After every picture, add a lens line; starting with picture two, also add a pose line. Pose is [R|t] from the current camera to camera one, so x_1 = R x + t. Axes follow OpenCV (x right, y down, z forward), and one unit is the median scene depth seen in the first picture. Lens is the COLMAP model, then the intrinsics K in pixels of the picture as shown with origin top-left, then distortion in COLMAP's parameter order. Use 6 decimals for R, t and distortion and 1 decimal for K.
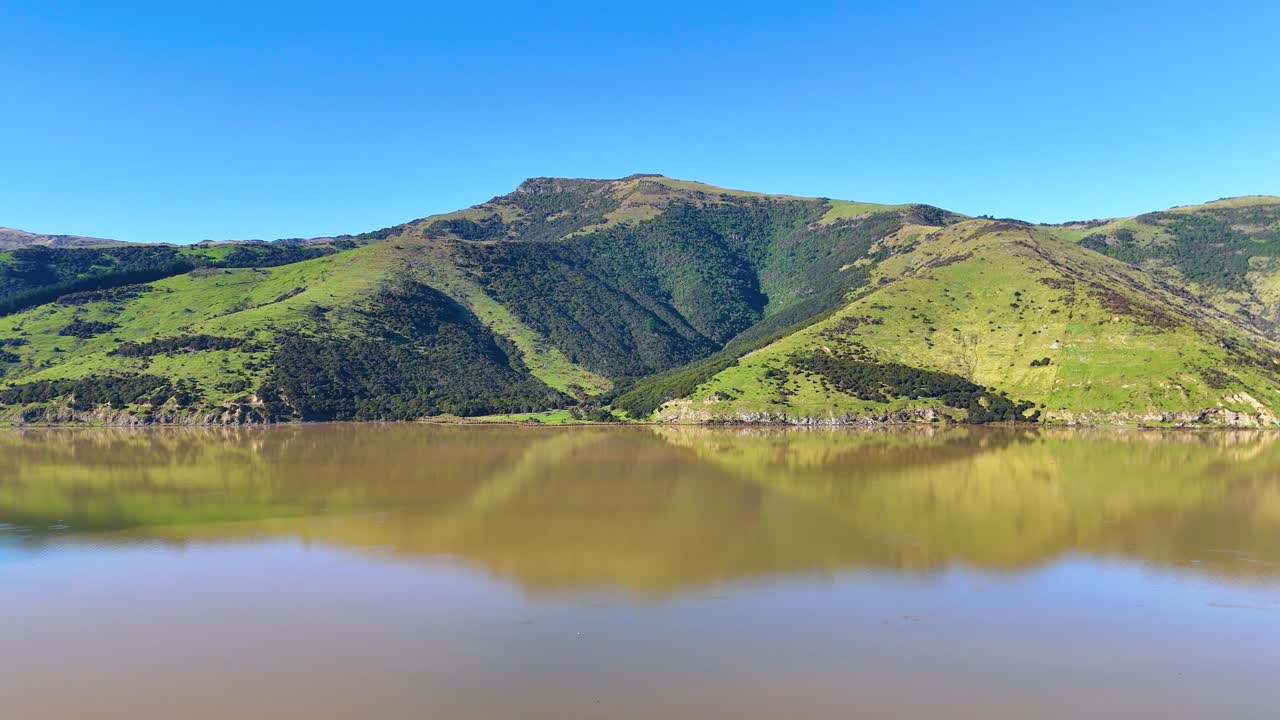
lens RADIAL K [[917.0, 0, 640.0], [0, 917.0, 360.0], [0, 0, 1]] dist [0.103716, -0.126239]
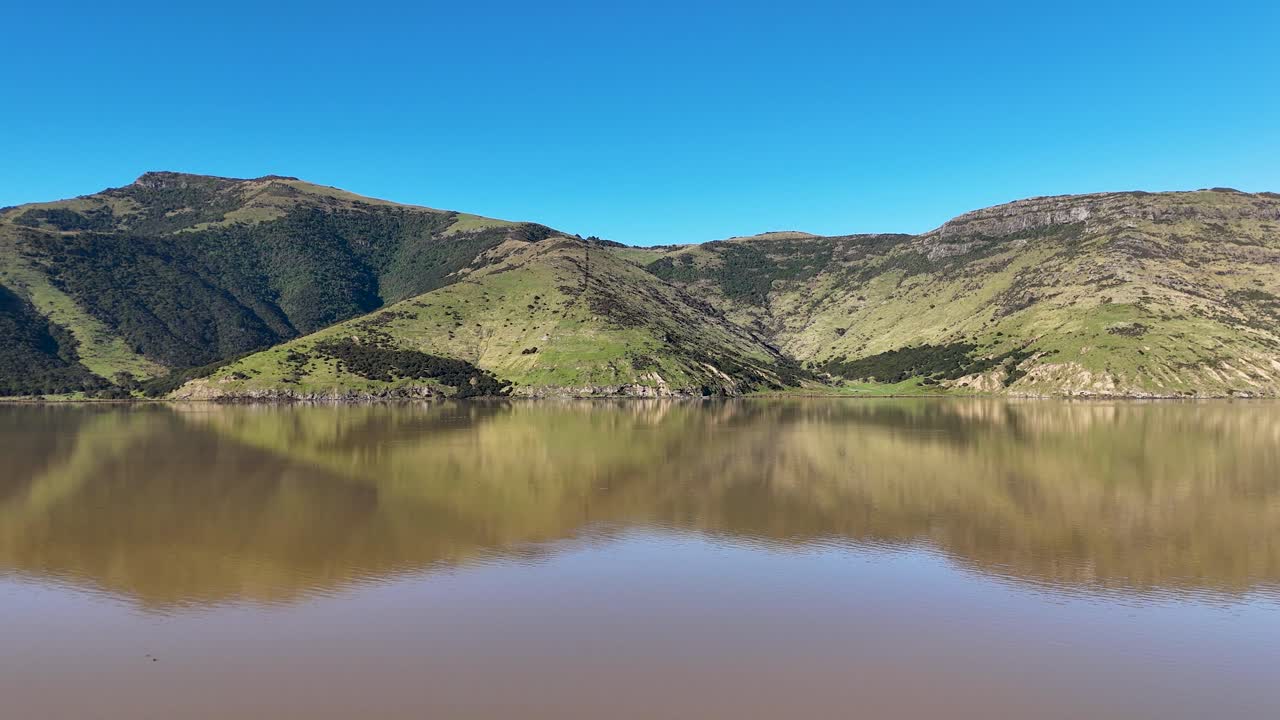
lens RADIAL K [[917.0, 0, 640.0], [0, 917.0, 360.0], [0, 0, 1]] dist [0.103716, -0.126239]
pose [[0.953669, 0.010786, 0.300665, 0.156694], [-0.005757, 0.999828, -0.017606, 0.027169], [-0.300803, 0.015060, 0.953567, -0.160534]]
